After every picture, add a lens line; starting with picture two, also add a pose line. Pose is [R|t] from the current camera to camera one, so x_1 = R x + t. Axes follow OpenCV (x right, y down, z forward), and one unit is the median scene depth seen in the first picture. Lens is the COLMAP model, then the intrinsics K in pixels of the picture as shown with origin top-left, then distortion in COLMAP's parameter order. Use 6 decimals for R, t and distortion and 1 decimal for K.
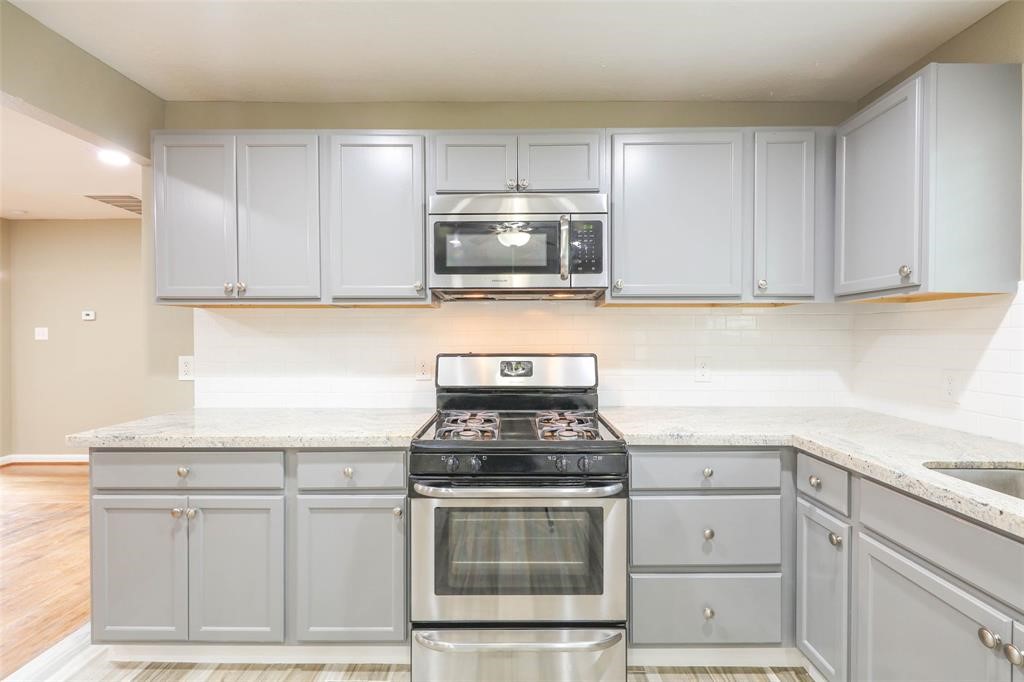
lens RADIAL K [[457.9, 0, 514.5], [0, 457.9, 339.5], [0, 0, 1]] dist [0.014349, -0.006431]
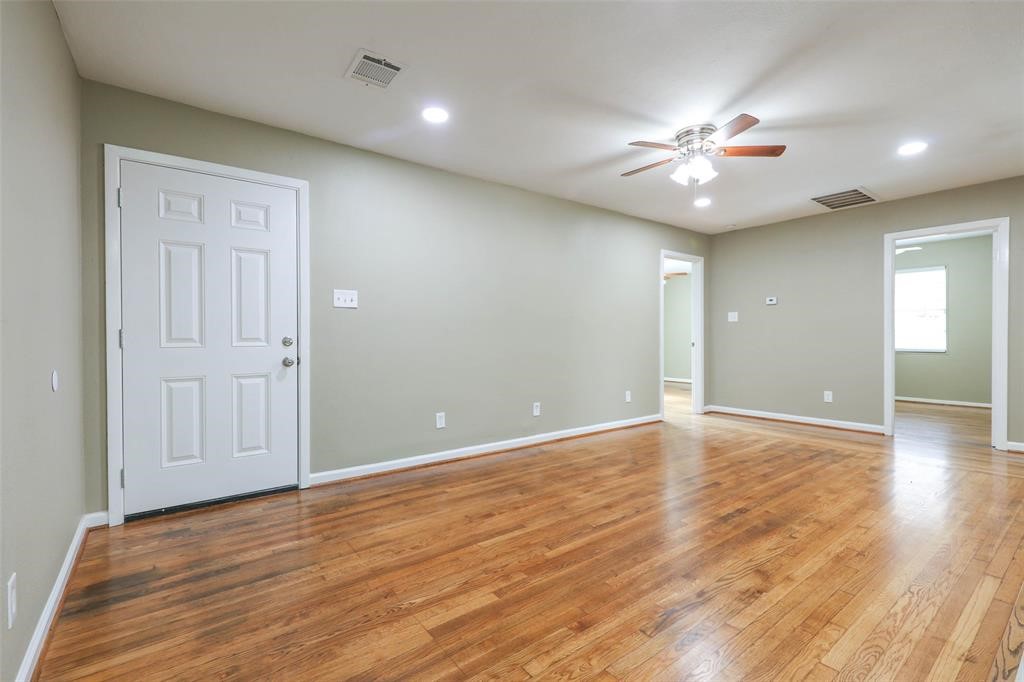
lens RADIAL K [[457.9, 0, 514.5], [0, 457.9, 339.5], [0, 0, 1]] dist [0.014349, -0.006431]
pose [[0.620010, 0.003228, -0.784587, -0.924403], [-0.003450, 0.999993, 0.001388, 0.128178], [0.784586, 0.001846, 0.620017, -0.758444]]
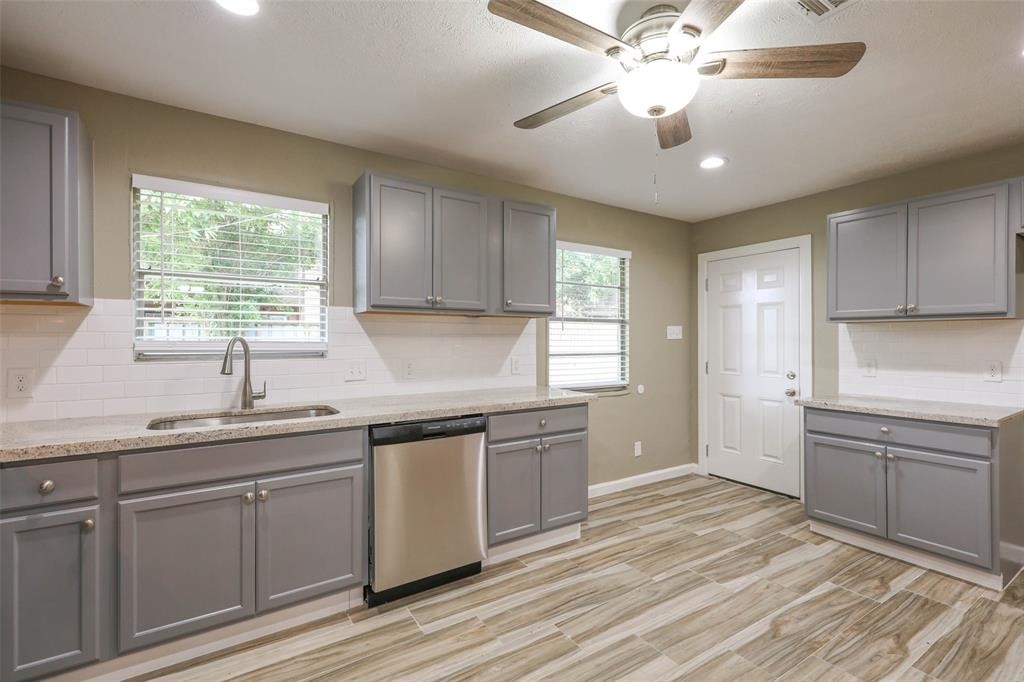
lens RADIAL K [[457.9, 0, 514.5], [0, 457.9, 339.5], [0, 0, 1]] dist [0.014349, -0.006431]
pose [[-0.558212, -0.002820, 0.829694, -0.599991], [0.004859, 0.999966, 0.006668, -0.005518], [-0.829684, 0.007753, -0.558179, 0.587488]]
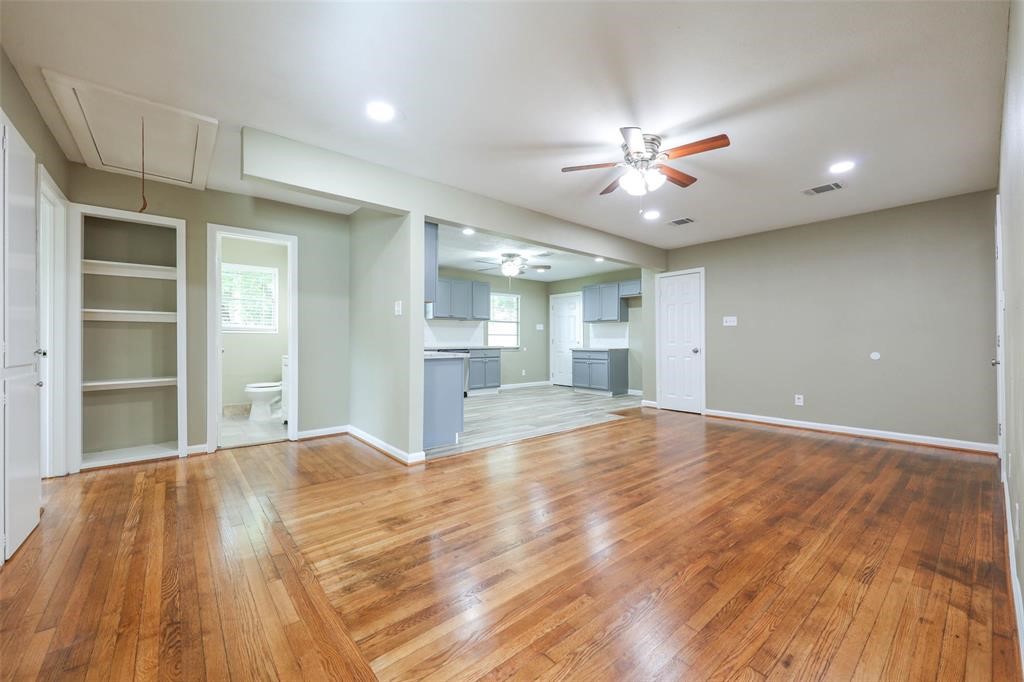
lens RADIAL K [[400.6, 0, 514.1], [0, 400.6, 340.0], [0, 0, 1]] dist [0.011598, -0.006340]
pose [[-0.659412, -0.002419, 0.751778, -2.634291], [0.004878, 0.999960, 0.007496, 0.099694], [-0.751766, 0.008610, -0.659374, 2.124803]]
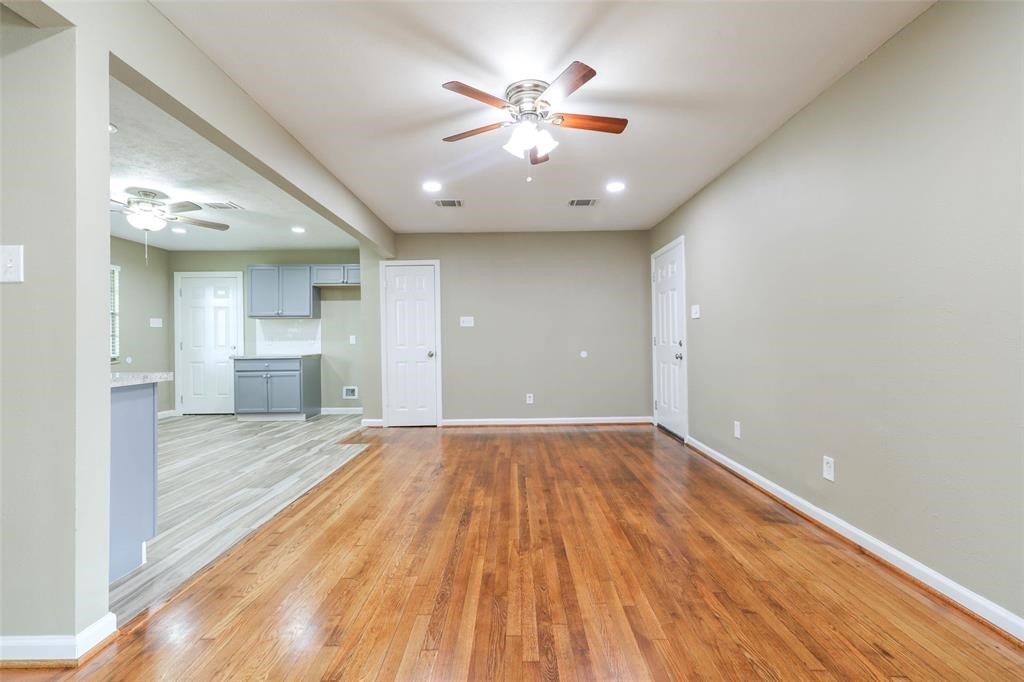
lens RADIAL K [[457.9, 0, 514.5], [0, 457.9, 339.5], [0, 0, 1]] dist [0.014349, -0.006431]
pose [[-0.999812, 0.005507, -0.018616, -1.748378], [0.005393, 0.999967, 0.006152, 0.096546], [0.018649, 0.006050, -0.999808, 2.124846]]
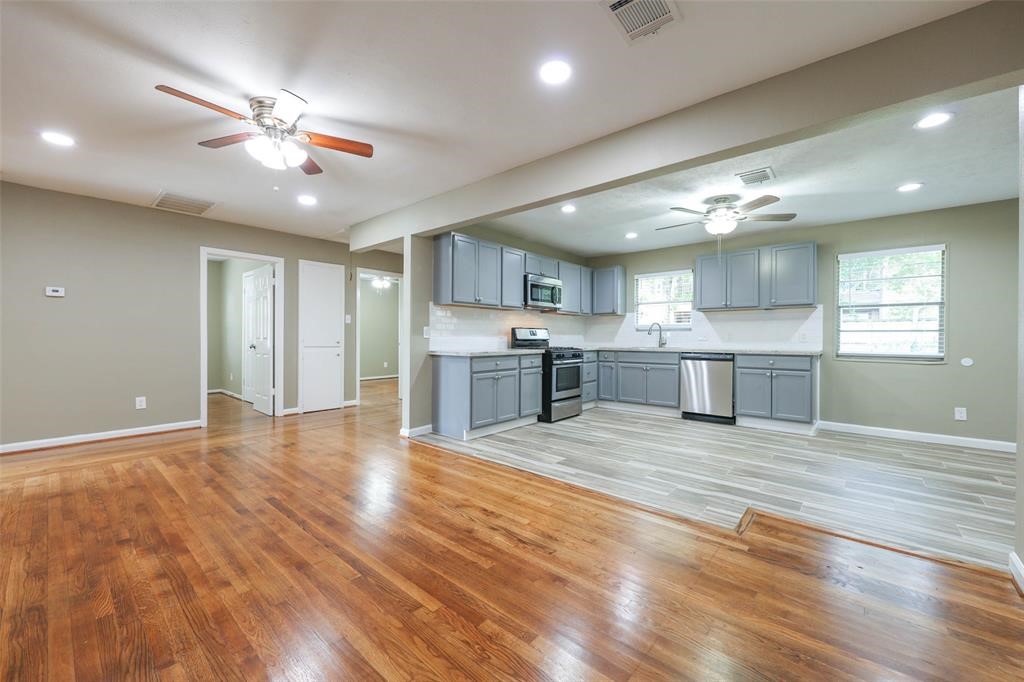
lens RADIAL K [[400.6, 0, 514.1], [0, 400.6, 340.0], [0, 0, 1]] dist [0.011598, -0.006340]
pose [[0.639855, -0.002068, 0.768493, -2.322987], [0.002919, 0.999996, 0.000261, 0.121796], [-0.768490, 0.002076, 0.639858, -0.626949]]
